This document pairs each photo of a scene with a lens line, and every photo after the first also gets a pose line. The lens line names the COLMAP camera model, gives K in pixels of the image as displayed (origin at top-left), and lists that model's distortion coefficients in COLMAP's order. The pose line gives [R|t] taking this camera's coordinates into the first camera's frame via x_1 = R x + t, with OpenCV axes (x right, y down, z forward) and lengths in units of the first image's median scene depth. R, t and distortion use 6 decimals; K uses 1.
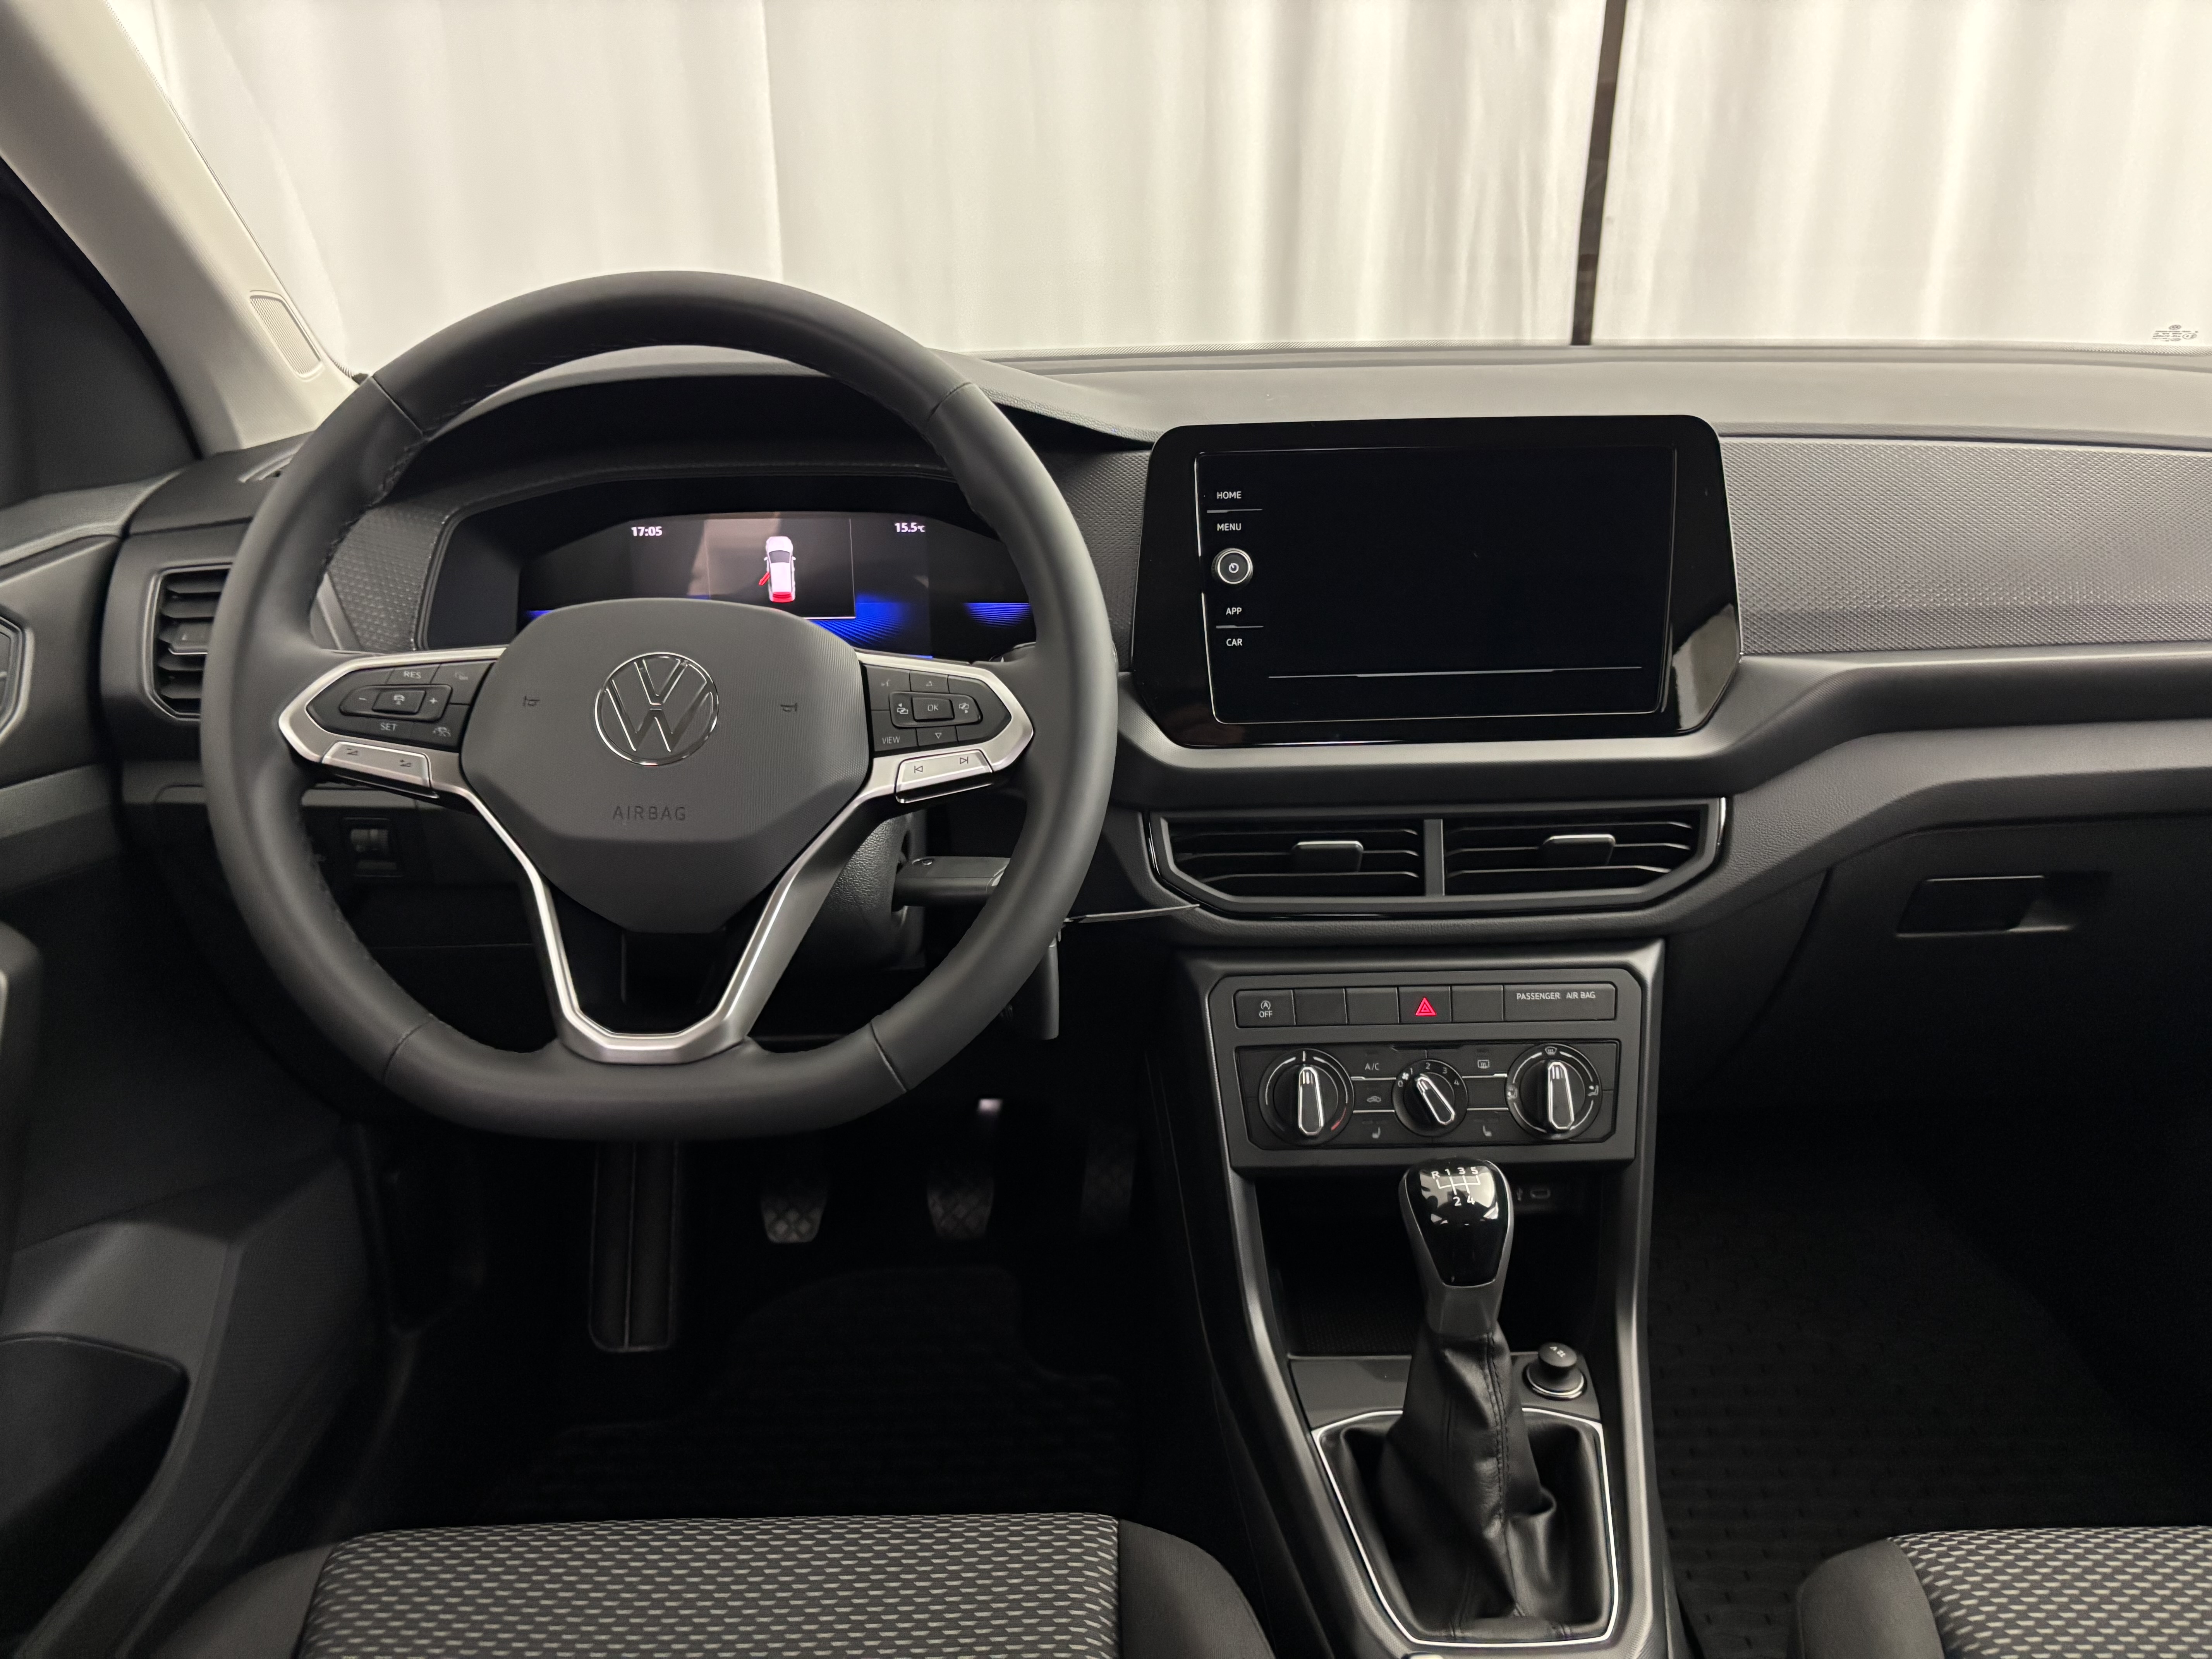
lens RADIAL K [[1687.0, 0, 1106.0], [0, 1687.0, 829.5], [0, 0, 1]] dist [0.057846, -0.068109]
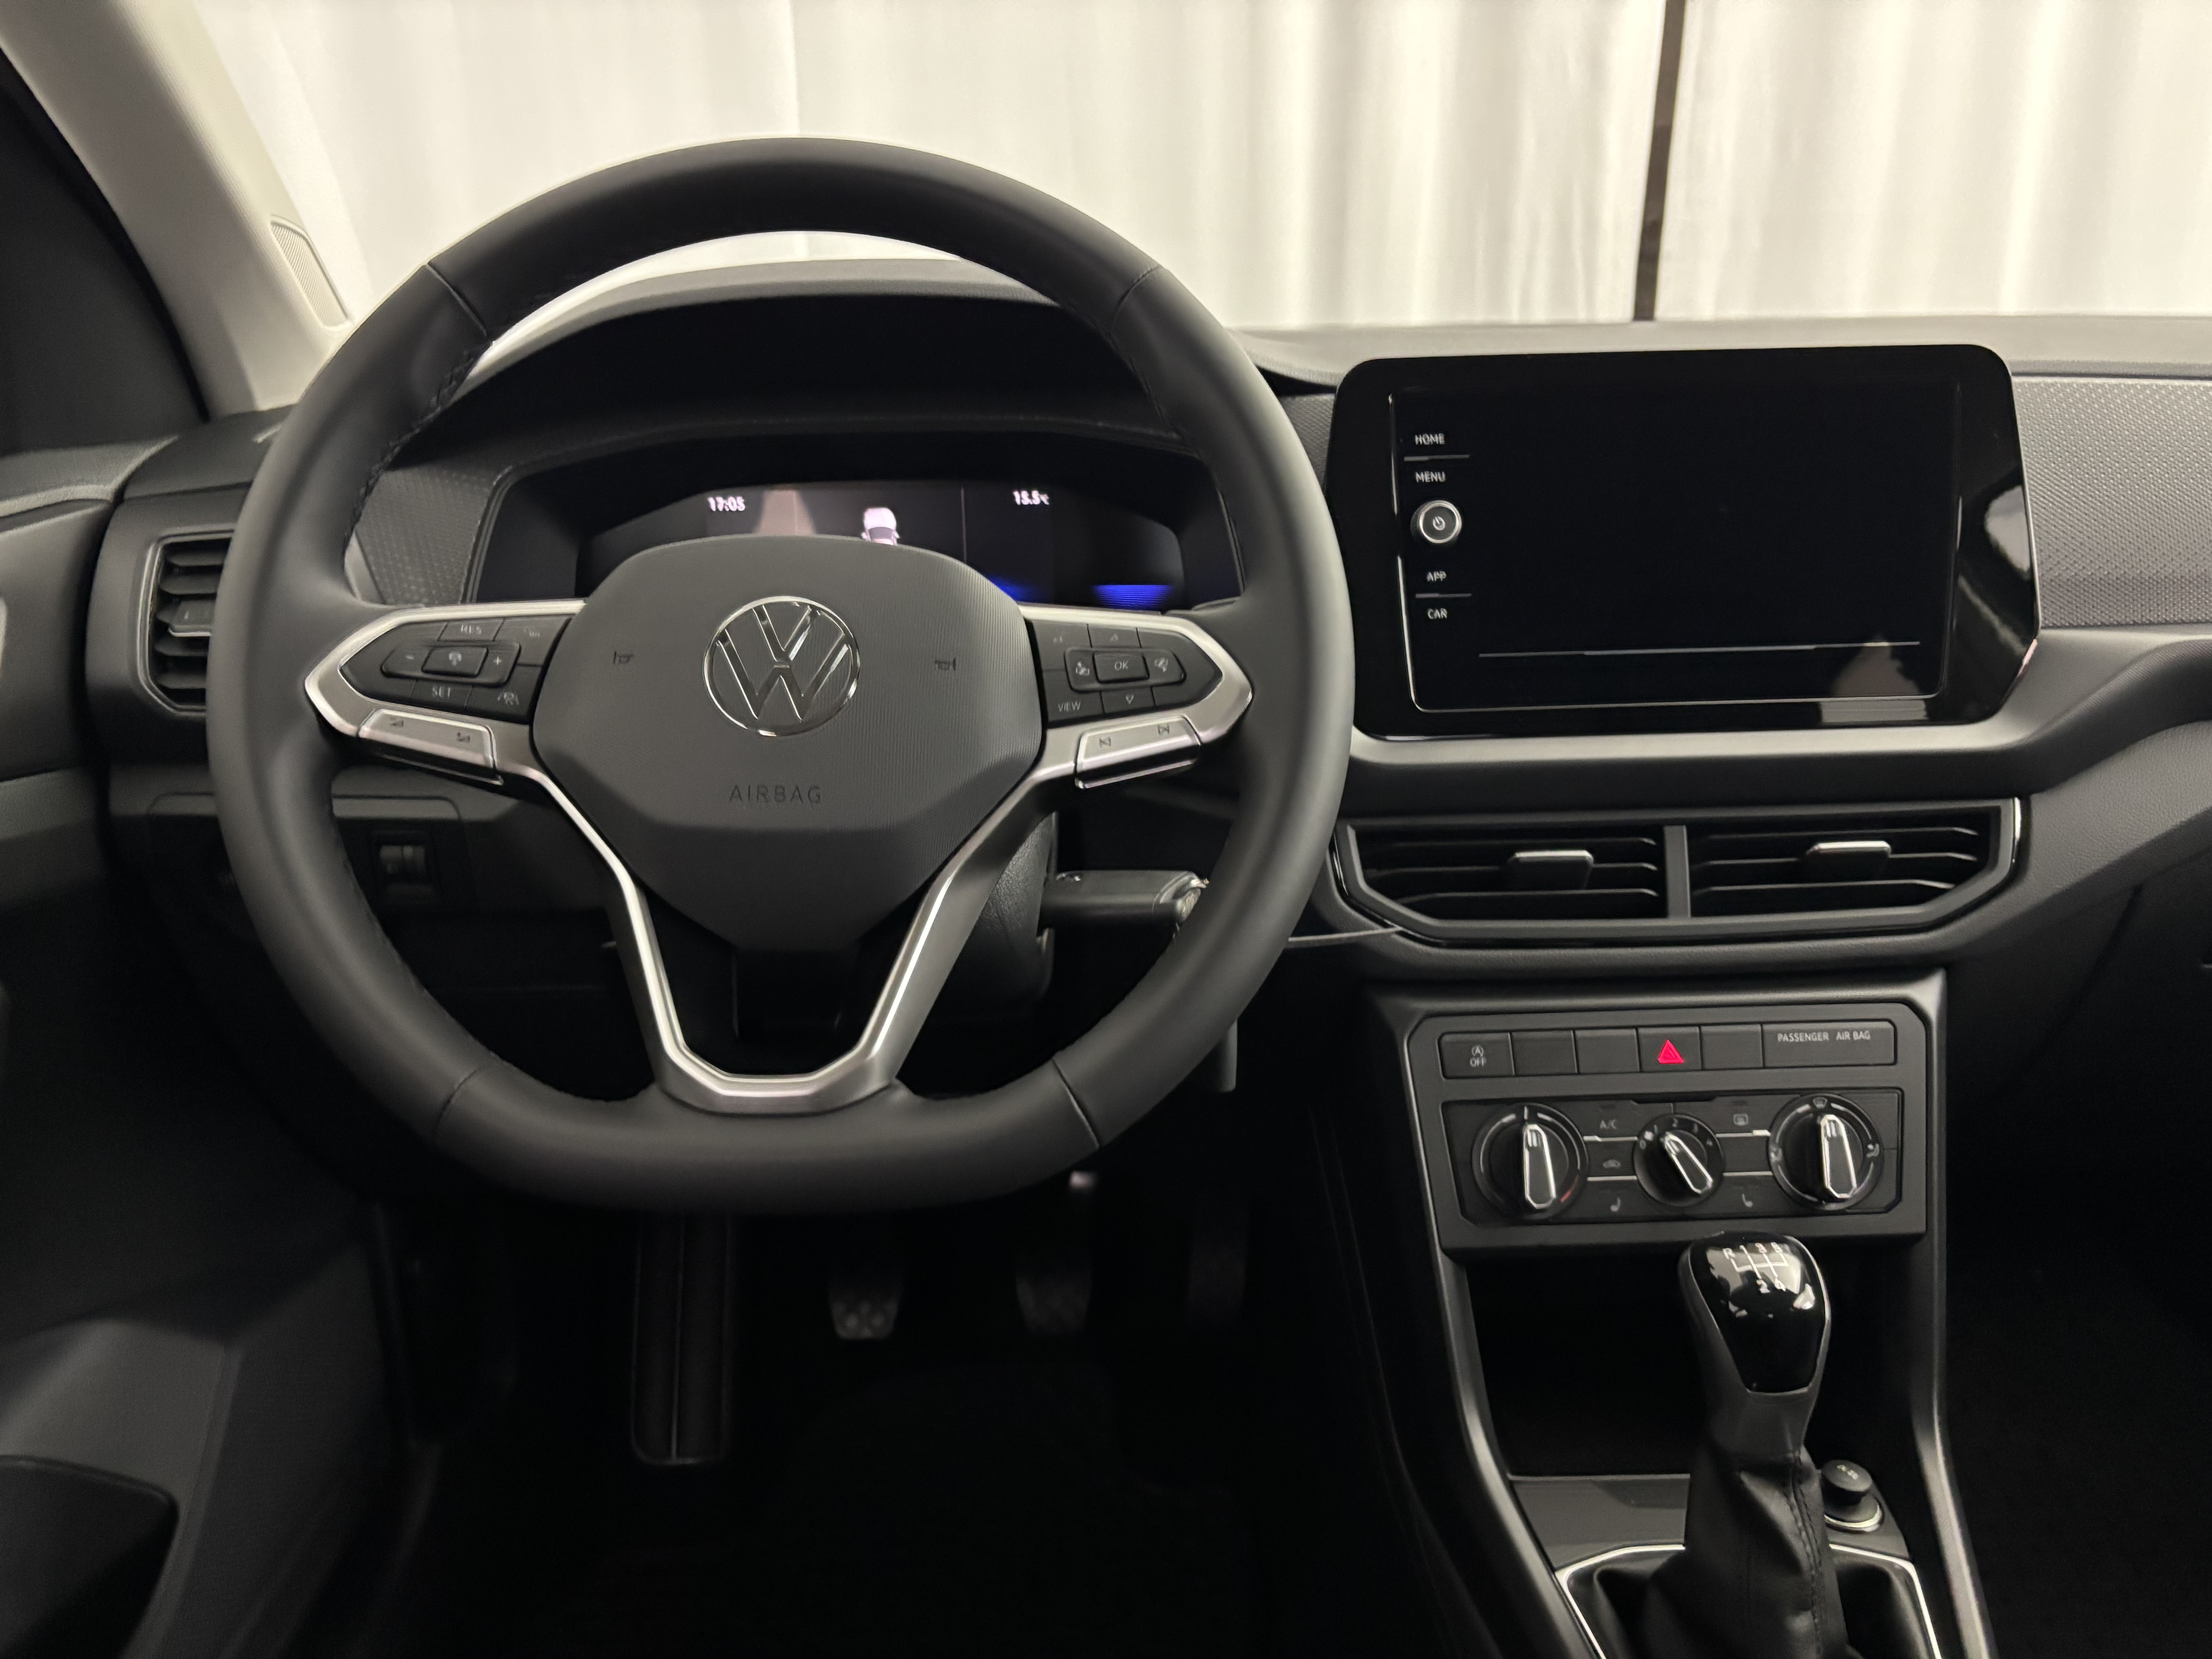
lens RADIAL K [[1679.3, 0, 1095.8], [0, 1679.3, 846.4], [0, 0, 1]] dist [0.011947, 0.003669]
pose [[0.999978, -0.005725, 0.003201, -0.096079], [0.005851, 0.999139, -0.041081, 0.037012], [-0.002963, 0.041099, 0.999151, 0.173309]]
